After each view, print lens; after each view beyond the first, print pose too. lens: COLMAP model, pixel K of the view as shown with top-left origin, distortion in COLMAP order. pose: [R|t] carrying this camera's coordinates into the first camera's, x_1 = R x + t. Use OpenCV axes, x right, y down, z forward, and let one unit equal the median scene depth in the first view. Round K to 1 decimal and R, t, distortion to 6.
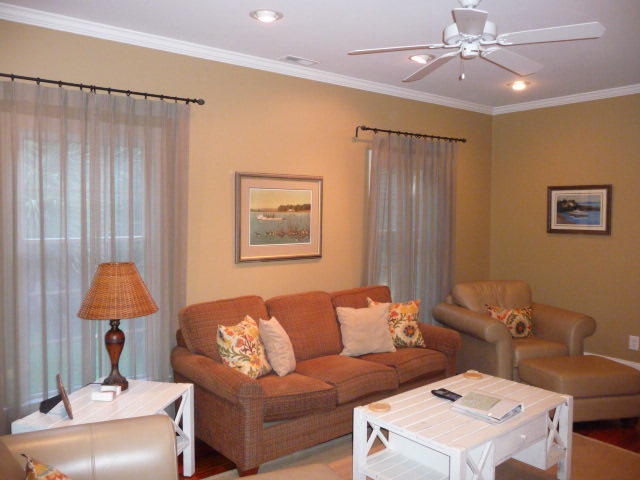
lens RADIAL K [[533.9, 0, 319.7], [0, 533.9, 238.8], [0, 0, 1]] dist [0.003348, -0.002202]
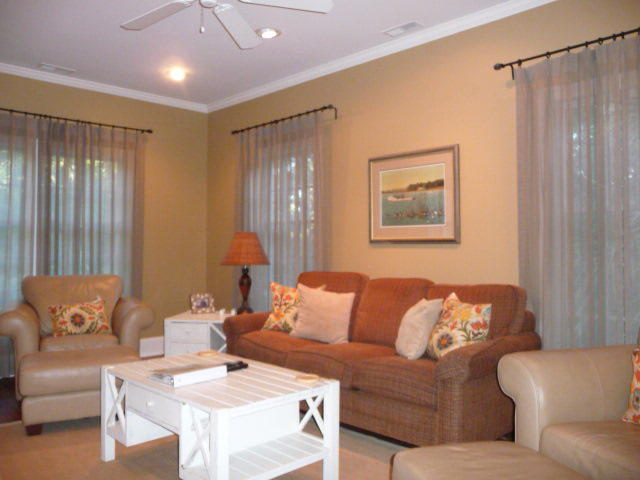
lens RADIAL K [[533.9, 0, 319.6], [0, 533.9, 239.1], [0, 0, 1]] dist [0.003348, -0.002202]
pose [[0.092878, 0.008543, -0.995641, 0.857247], [-0.027148, 0.999613, 0.006044, 0.032738], [0.995307, 0.026468, 0.093074, 0.755940]]
